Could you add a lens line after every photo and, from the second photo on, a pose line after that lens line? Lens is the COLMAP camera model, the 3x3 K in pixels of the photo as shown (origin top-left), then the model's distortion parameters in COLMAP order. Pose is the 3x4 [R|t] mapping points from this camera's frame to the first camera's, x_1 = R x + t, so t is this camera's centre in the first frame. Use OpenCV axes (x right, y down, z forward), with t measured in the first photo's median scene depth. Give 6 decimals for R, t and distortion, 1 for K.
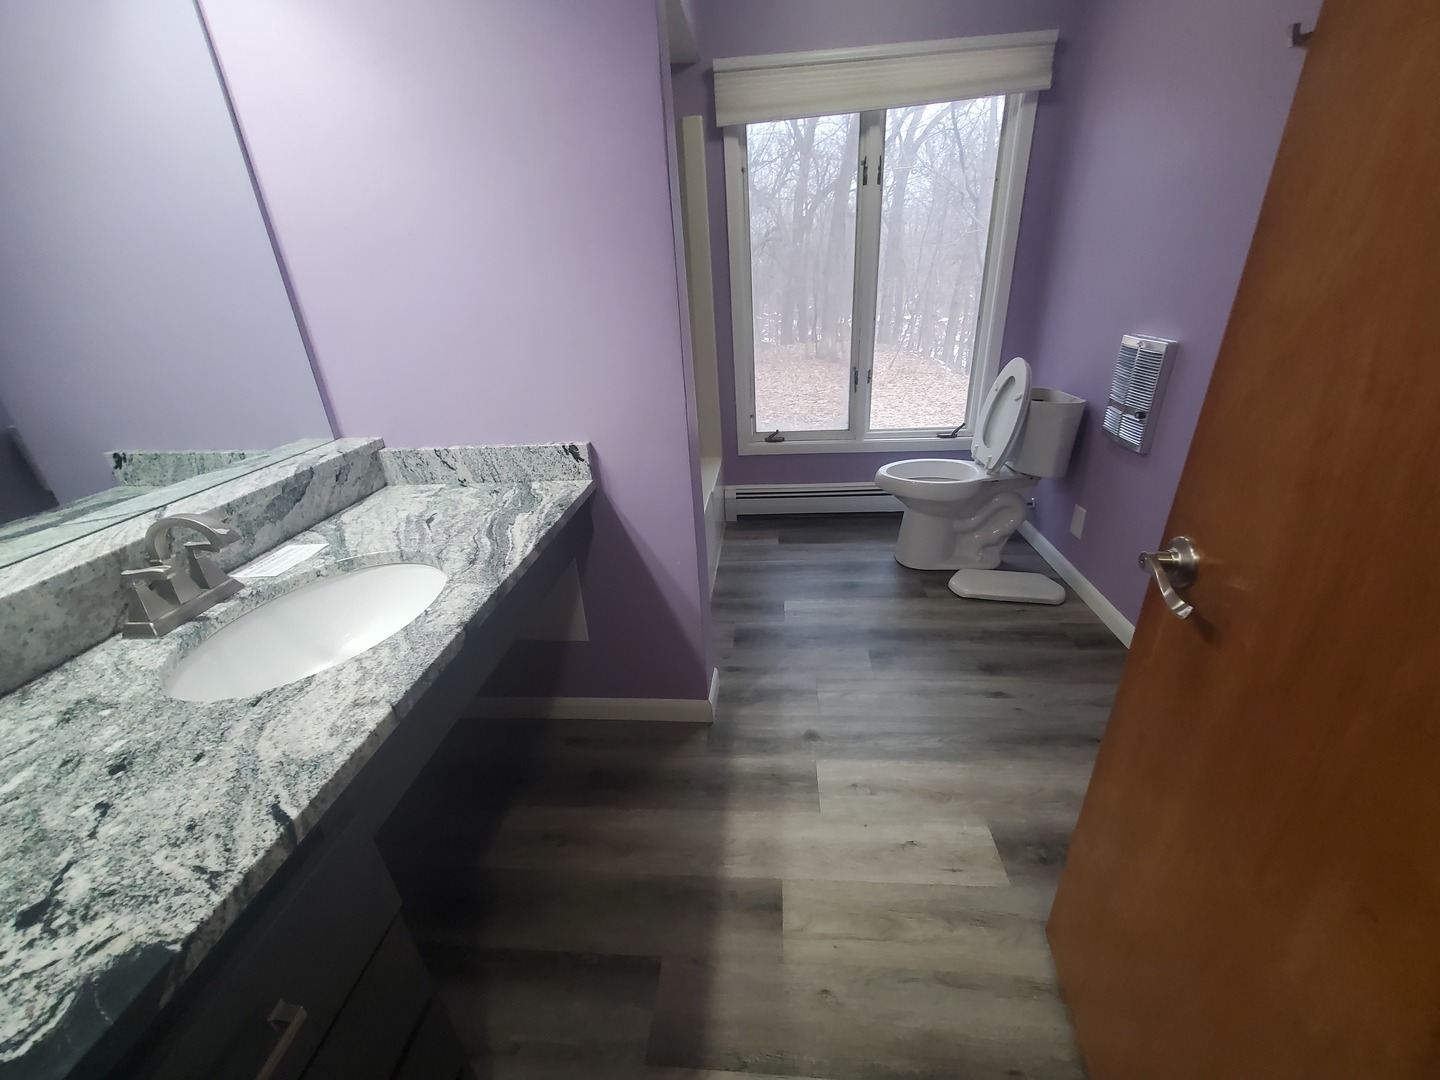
lens RADIAL K [[571.0, 0, 722.9], [0, 571.0, 536.5], [0, 0, 1]] dist [0.000913, -0.000329]
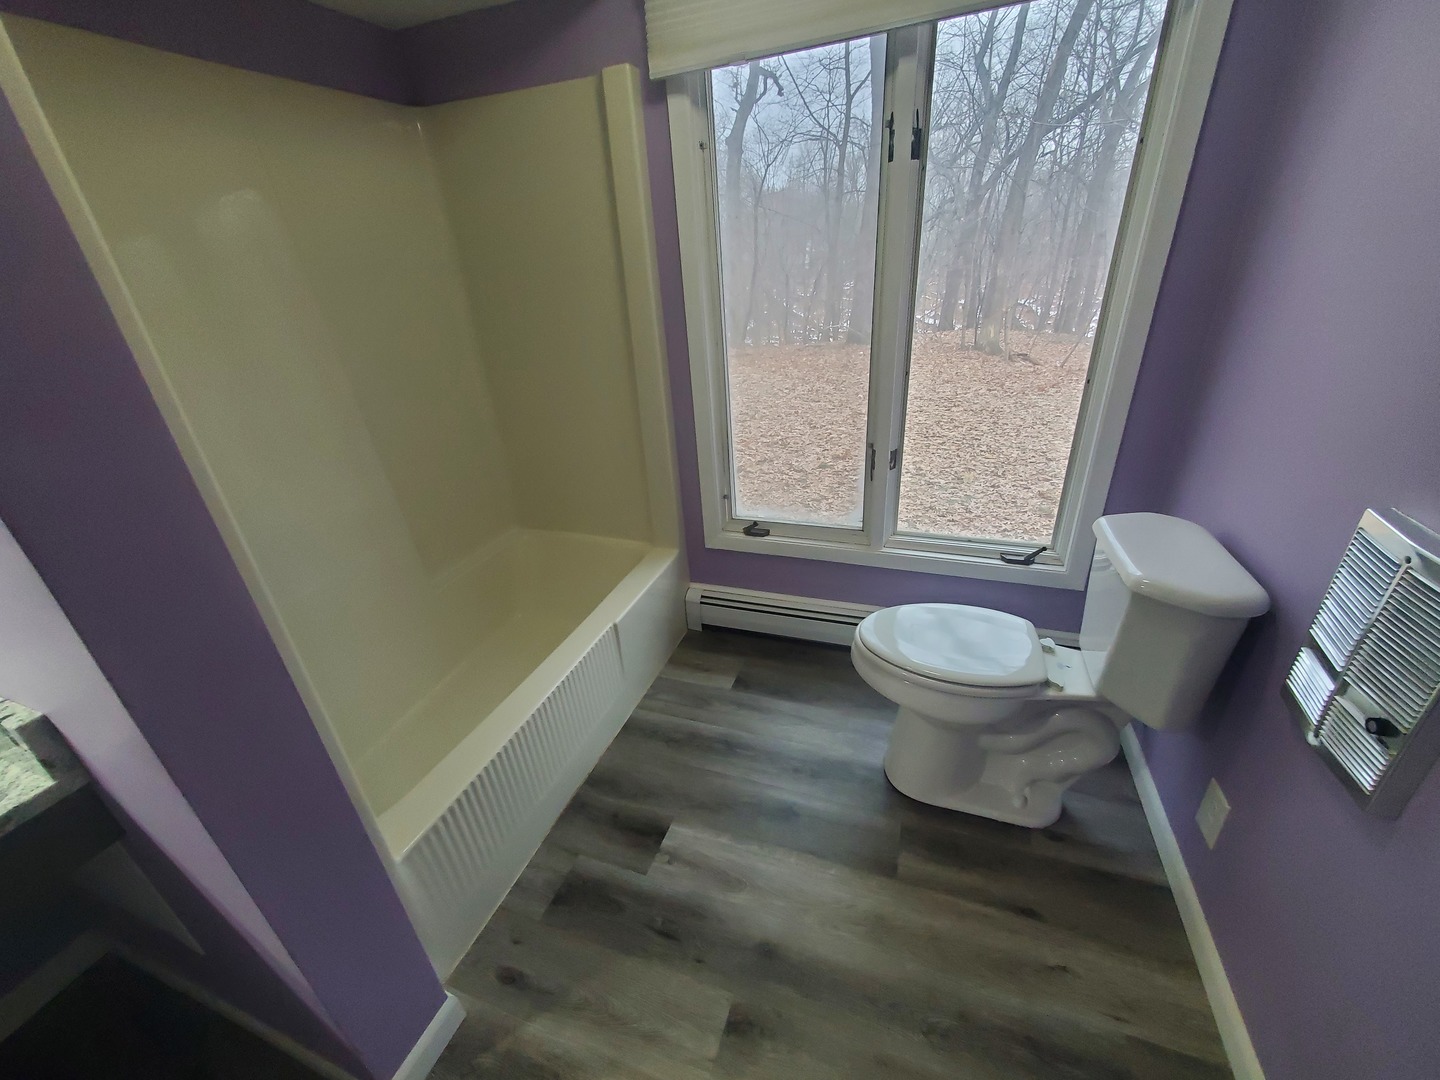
lens RADIAL K [[571.0, 0, 722.9], [0, 571.0, 536.5], [0, 0, 1]] dist [0.000913, -0.000329]
pose [[0.964681, 0.110504, -0.239124, 0.280460], [-0.101521, 0.993596, 0.049600, -0.246712], [0.243074, -0.023572, 0.969721, 0.384361]]
